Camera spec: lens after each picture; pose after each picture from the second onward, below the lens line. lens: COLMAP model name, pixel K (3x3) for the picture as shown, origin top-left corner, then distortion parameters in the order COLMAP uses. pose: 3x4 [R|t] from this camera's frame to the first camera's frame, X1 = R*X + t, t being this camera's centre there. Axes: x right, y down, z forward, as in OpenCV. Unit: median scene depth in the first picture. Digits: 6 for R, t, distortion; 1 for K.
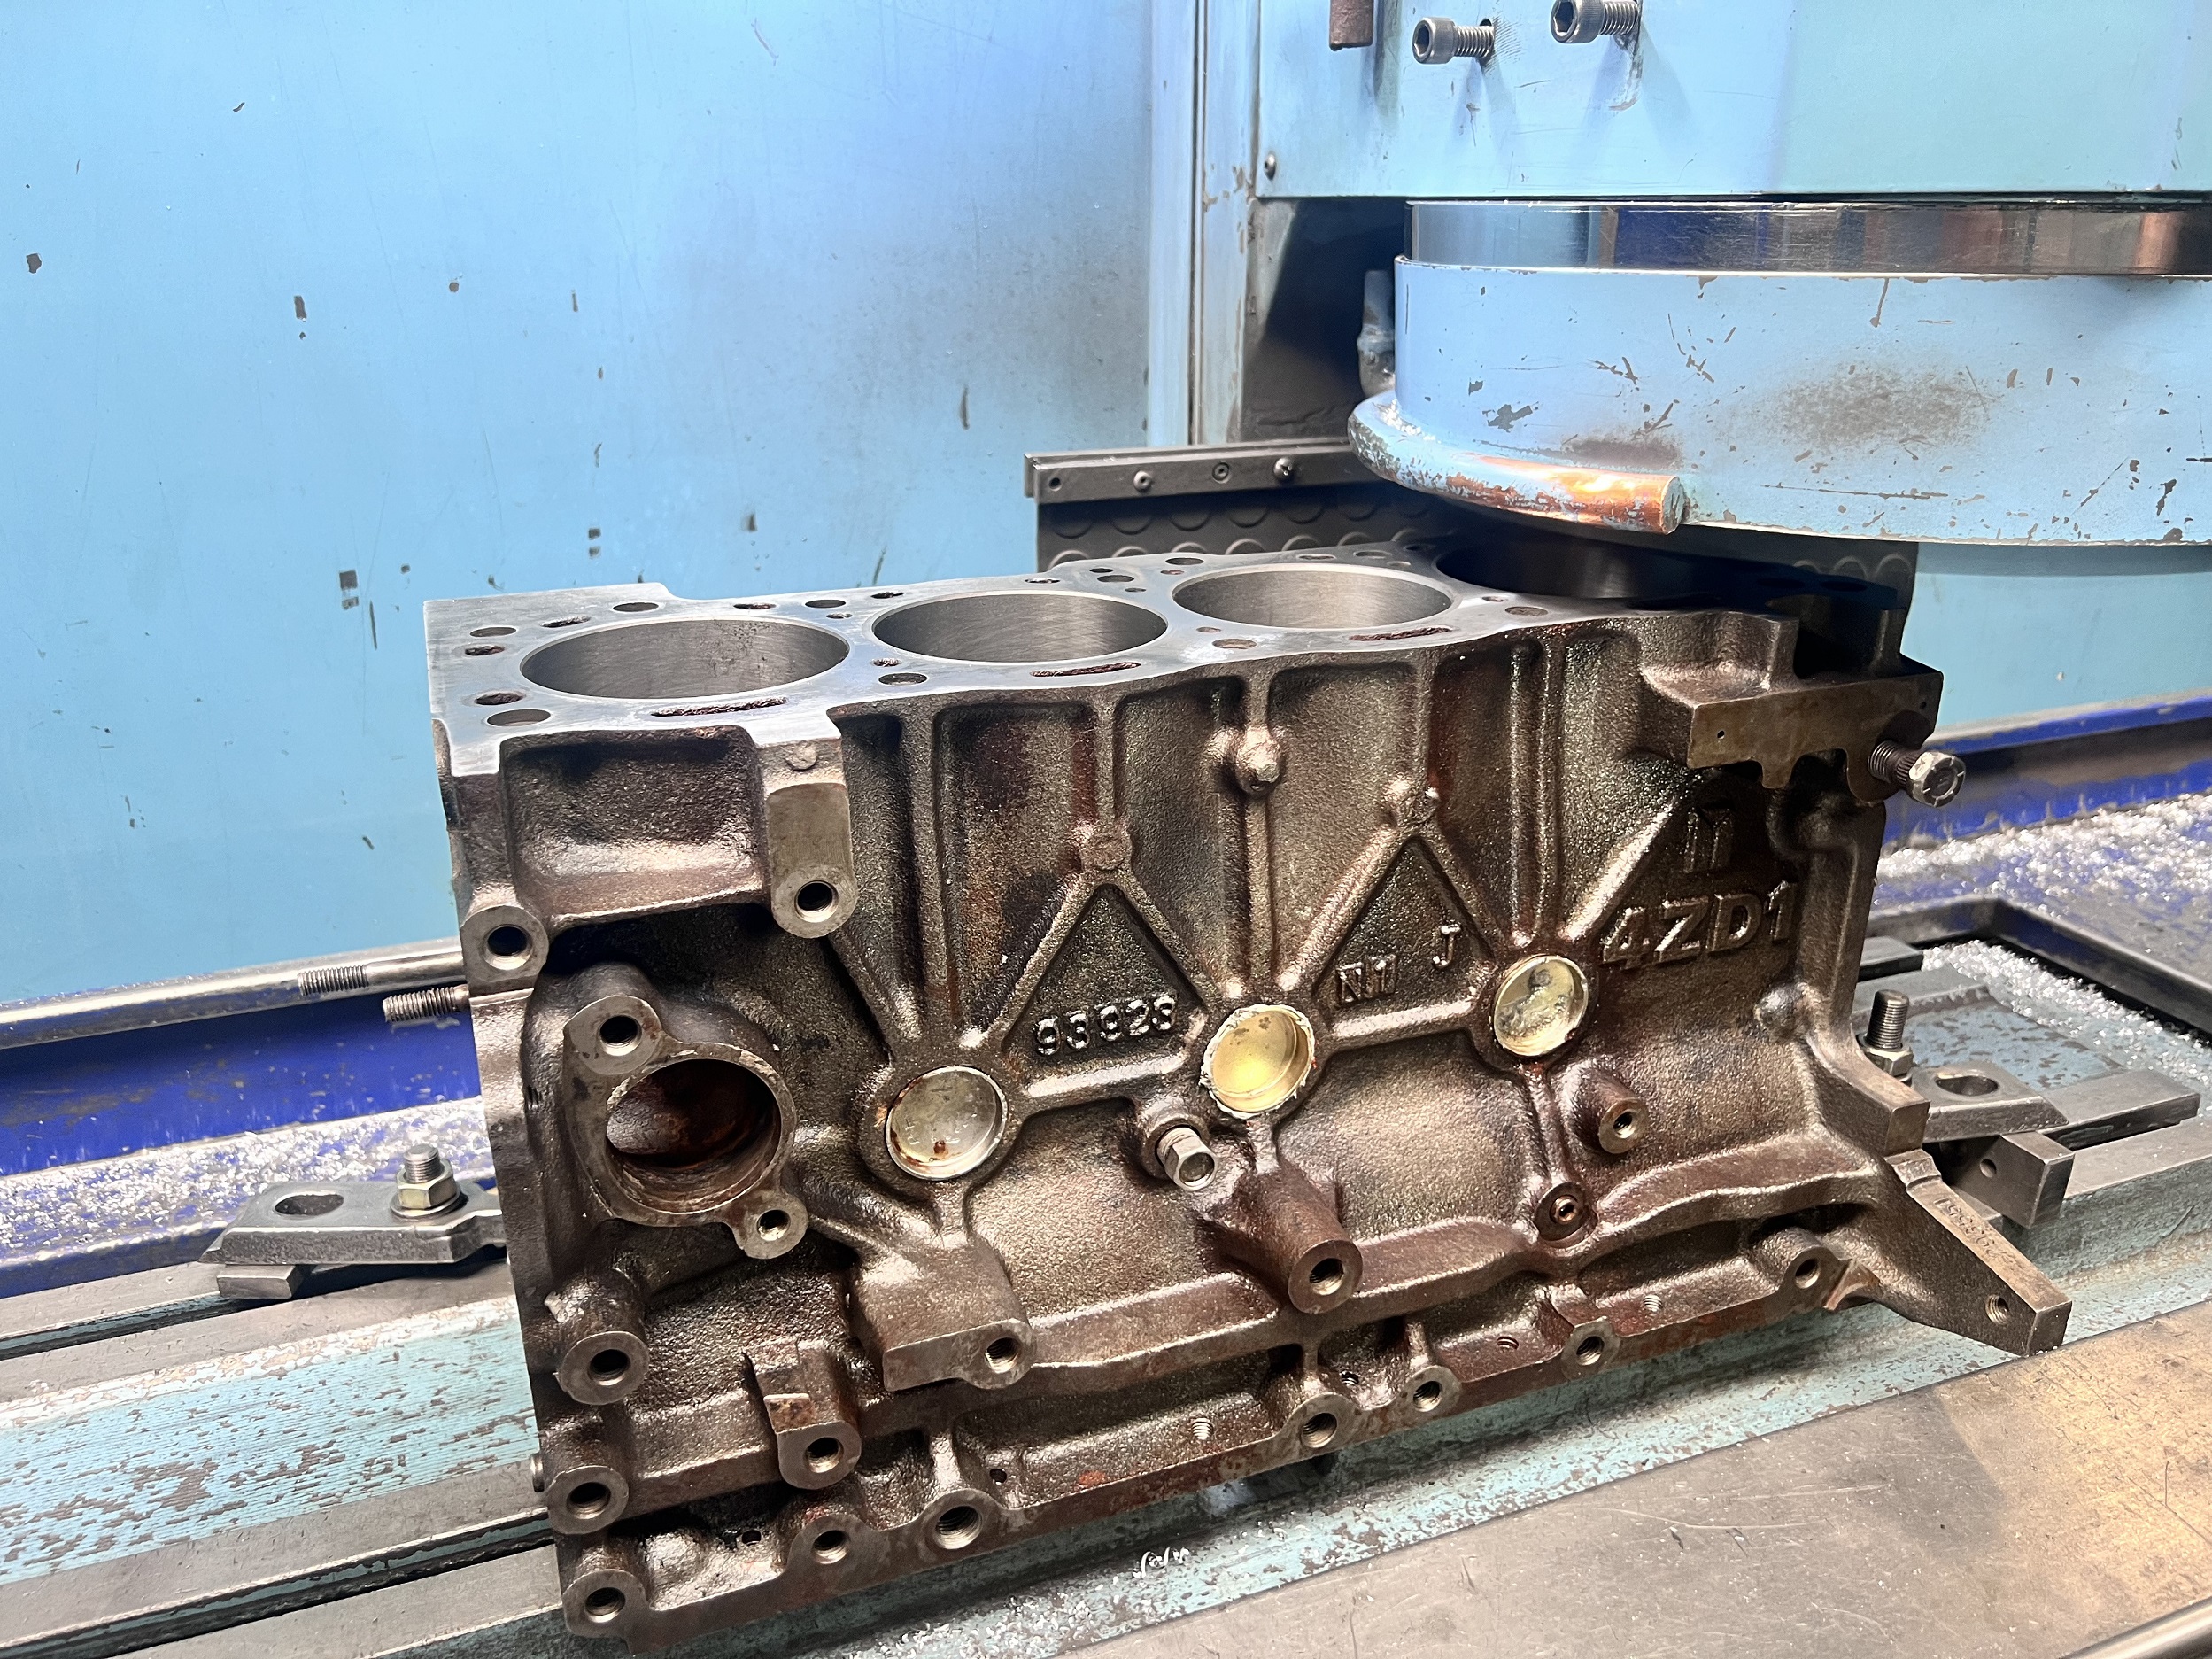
lens RADIAL K [[1646.9, 0, 1106.0], [0, 1646.9, 829.5], [0, 0, 1]] dist [0.072273, 0.004496]
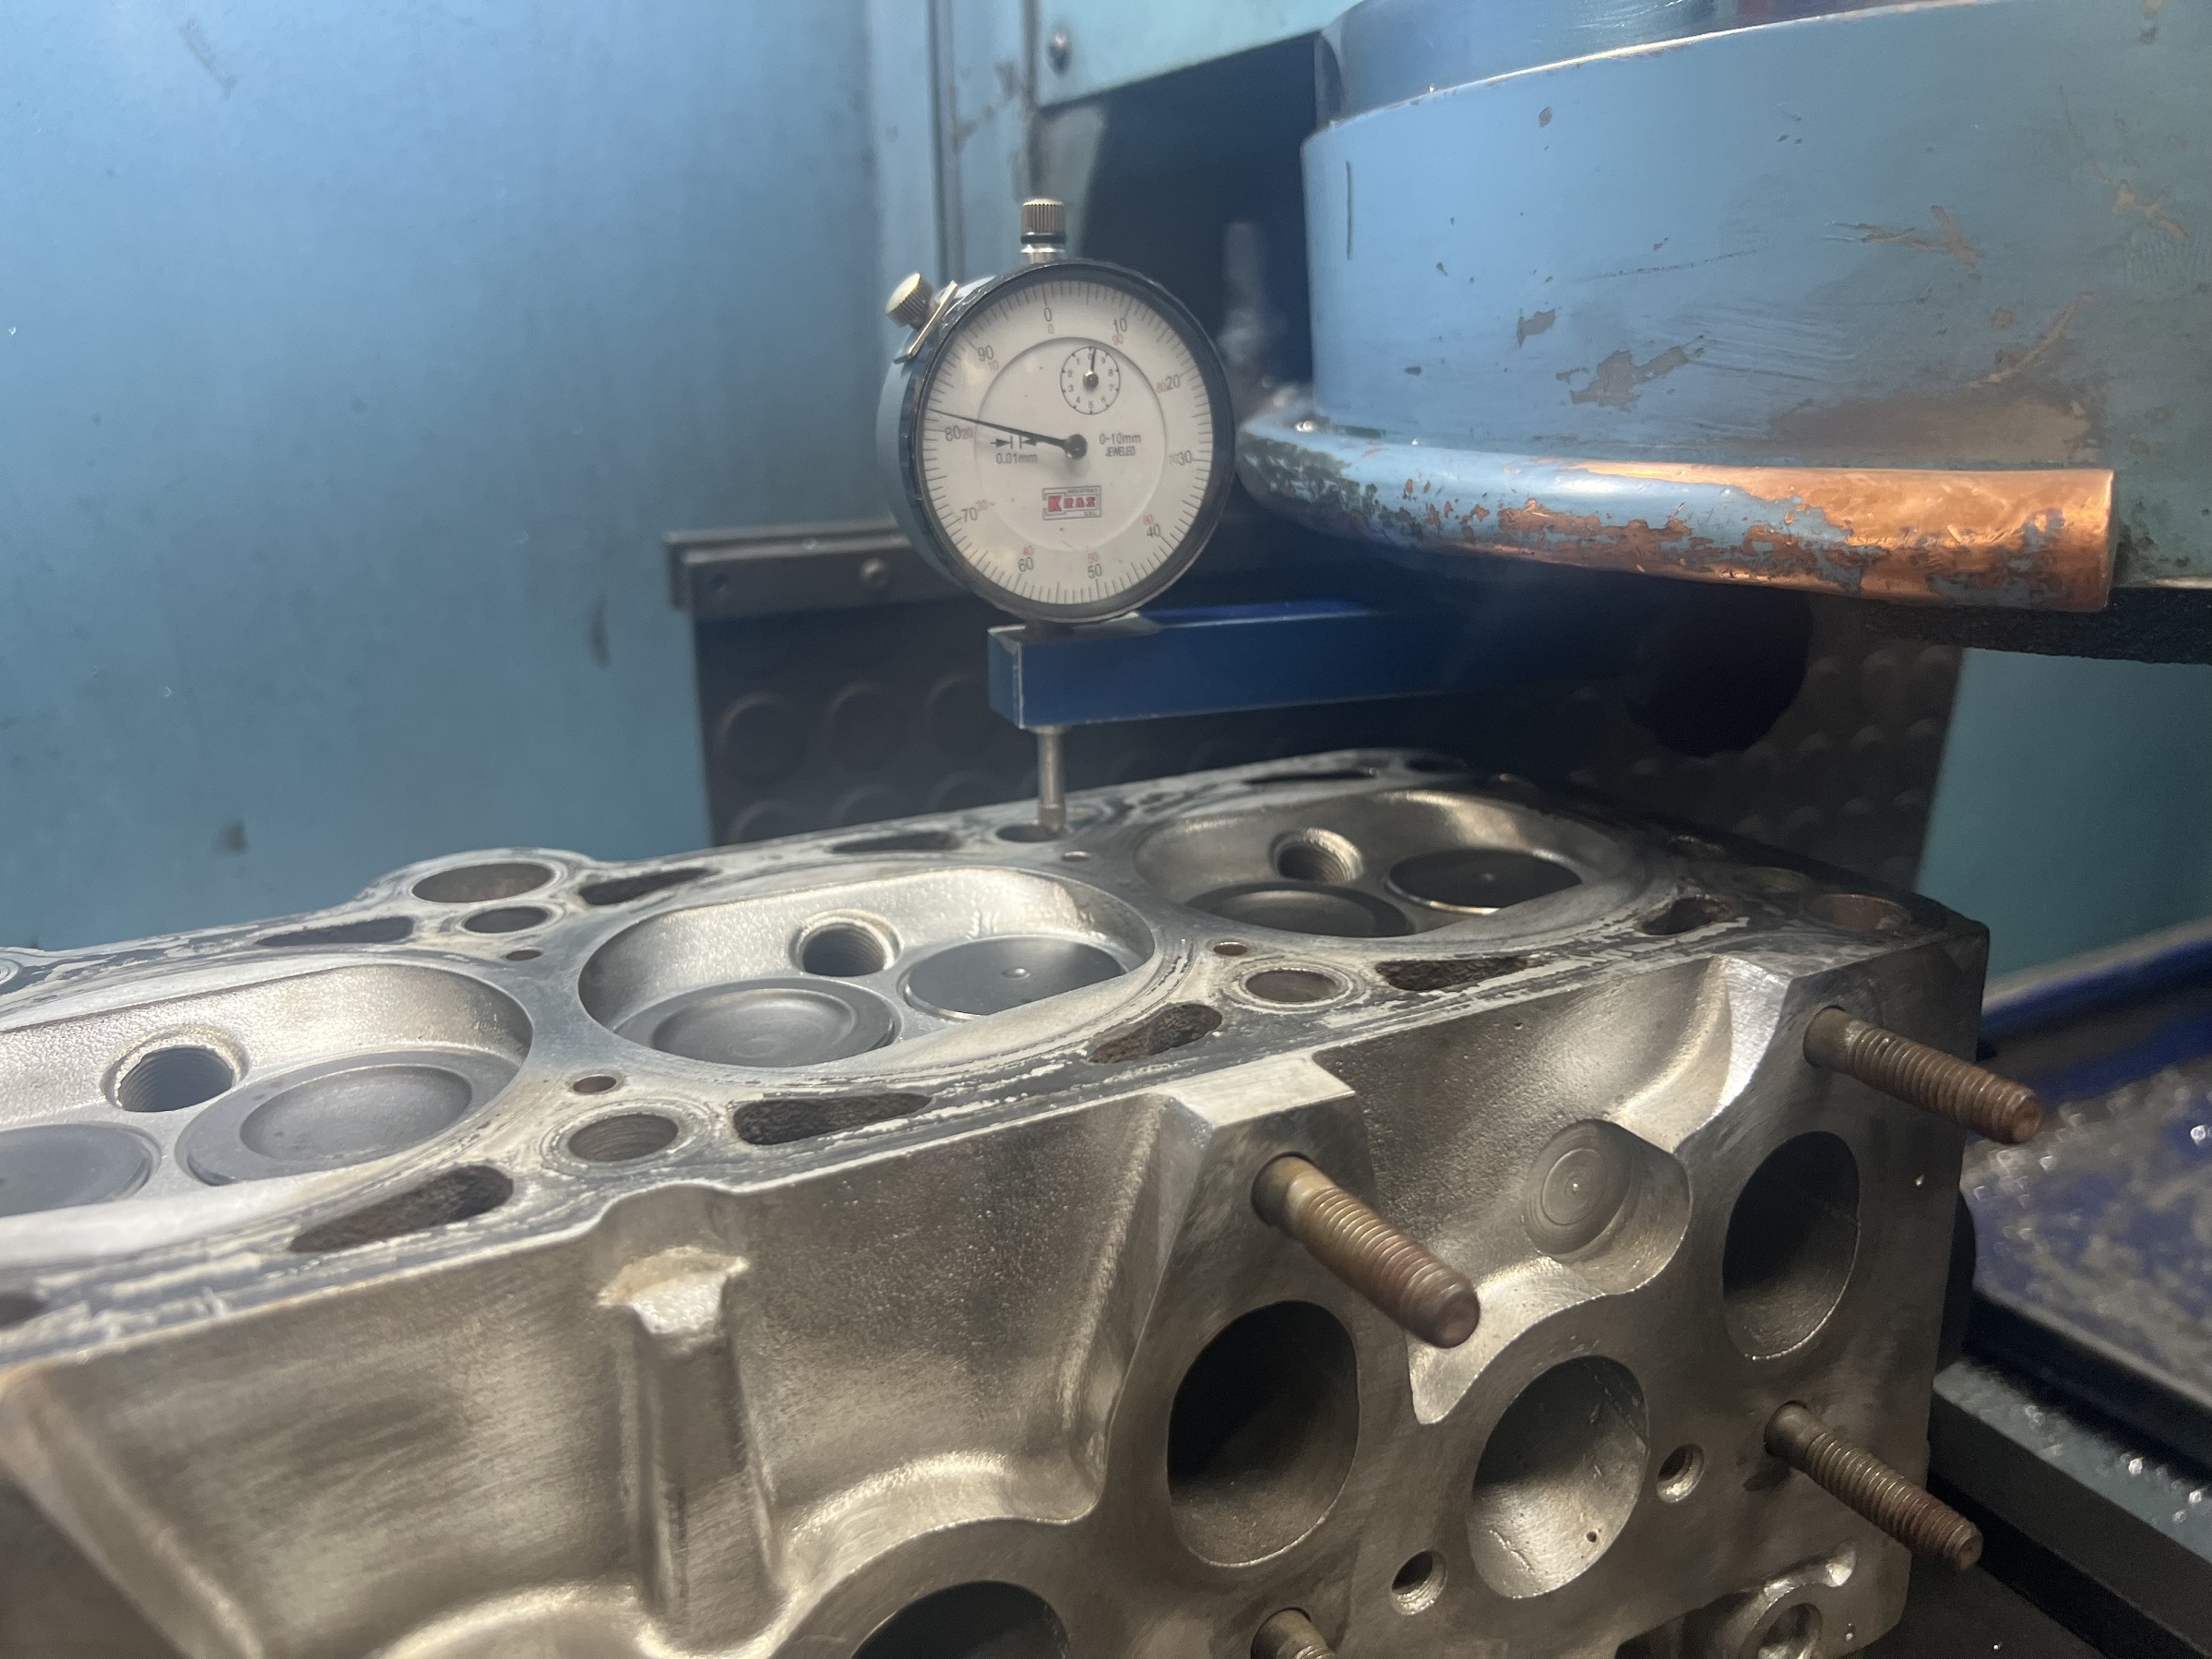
lens RADIAL K [[1646.9, 0, 1106.0], [0, 1646.9, 829.5], [0, 0, 1]] dist [0.072273, 0.004496]
pose [[0.991820, -0.051998, 0.116569, 0.030678], [0.060930, 0.995364, -0.074412, -0.073599], [-0.112159, 0.080906, 0.990391, 0.422872]]
